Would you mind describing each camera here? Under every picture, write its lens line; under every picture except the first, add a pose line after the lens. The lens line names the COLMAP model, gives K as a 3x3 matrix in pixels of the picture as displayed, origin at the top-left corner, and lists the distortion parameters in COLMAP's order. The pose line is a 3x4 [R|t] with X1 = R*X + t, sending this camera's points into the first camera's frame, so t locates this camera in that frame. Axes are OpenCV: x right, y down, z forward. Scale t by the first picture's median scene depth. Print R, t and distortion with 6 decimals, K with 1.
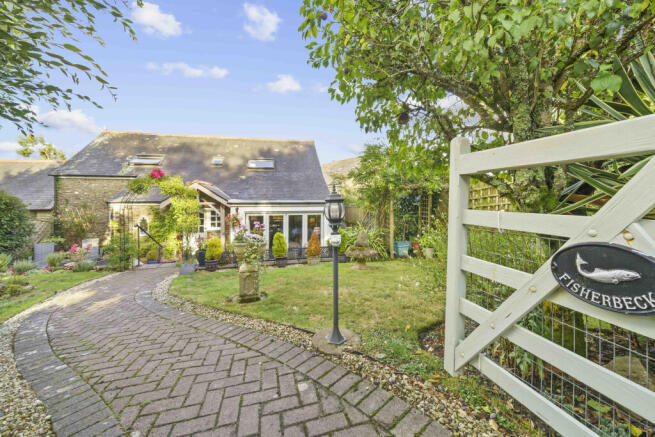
lens RADIAL K [[251.6, 0, 333.9], [0, 251.6, 206.5], [0, 0, 1]] dist [0.000036, 0.000292]
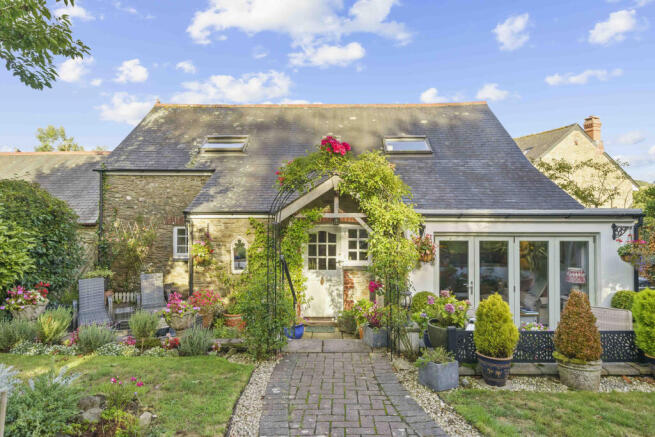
lens RADIAL K [[385.7, 0, 326.9], [0, 385.7, 216.3], [0, 0, 1]] dist [0.029562, -0.001552]
pose [[0.969936, 0.006069, -0.243284, -0.311969], [-0.012424, 0.999620, -0.024594, 0.009190], [0.243042, 0.026877, 0.969643, 0.184471]]
